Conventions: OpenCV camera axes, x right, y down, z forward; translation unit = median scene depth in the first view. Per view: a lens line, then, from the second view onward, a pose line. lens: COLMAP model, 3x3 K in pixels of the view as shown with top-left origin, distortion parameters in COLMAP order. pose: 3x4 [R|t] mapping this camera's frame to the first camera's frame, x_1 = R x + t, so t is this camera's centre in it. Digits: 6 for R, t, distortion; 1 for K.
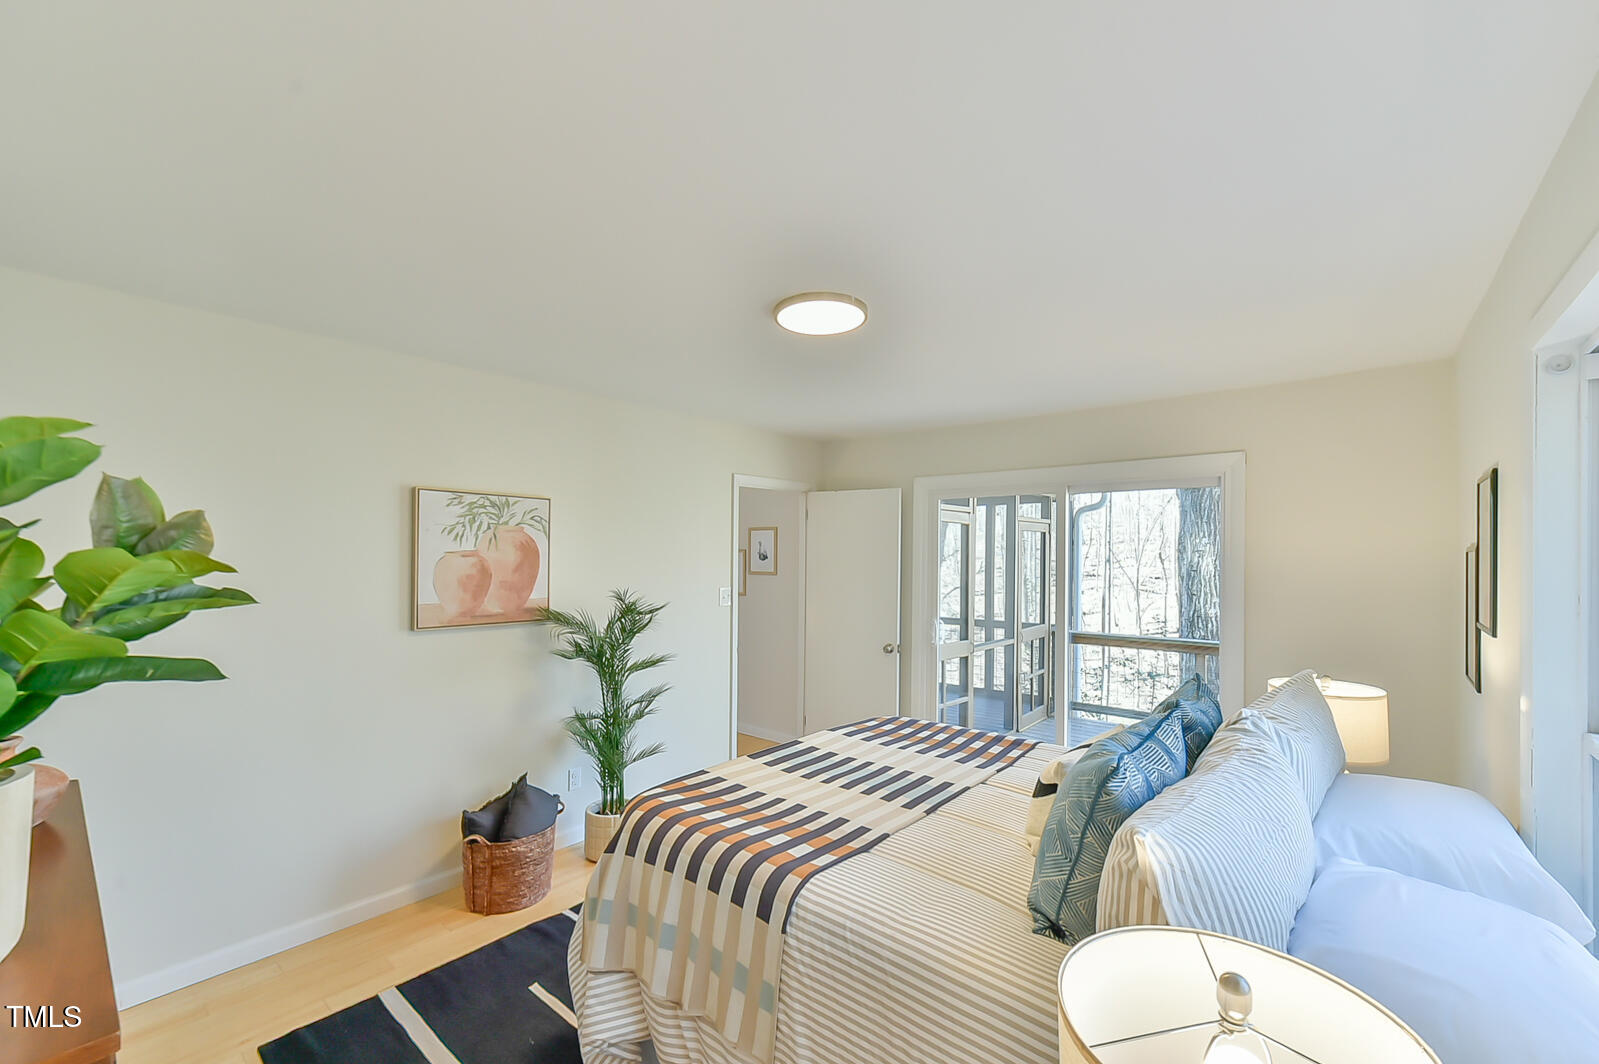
lens RADIAL K [[663.2, 0, 803.8], [0, 663.2, 551.0], [0, 0, 1]] dist [0.003774, 0.000306]
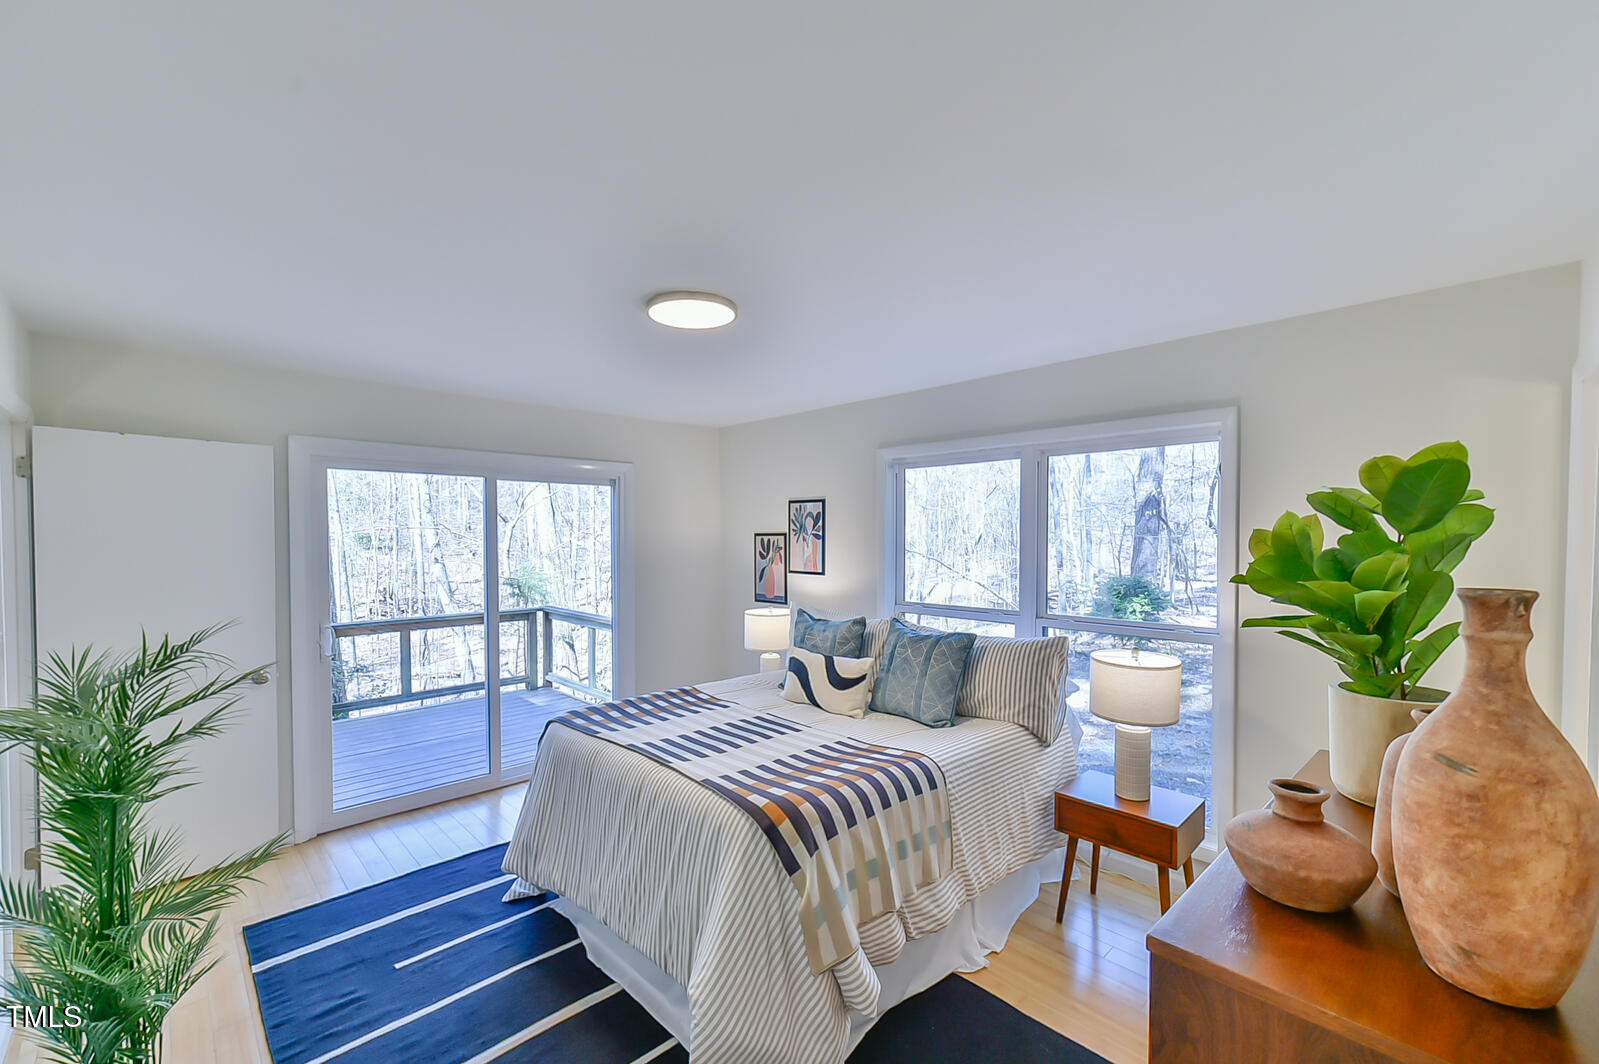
lens RADIAL K [[663.2, 0, 803.8], [0, 663.2, 551.0], [0, 0, 1]] dist [0.003774, 0.000306]
pose [[0.100304, -0.029513, 0.994519, -1.050163], [-0.004452, 0.999537, 0.030111, -0.018228], [-0.994947, -0.007448, 0.100127, 0.766699]]
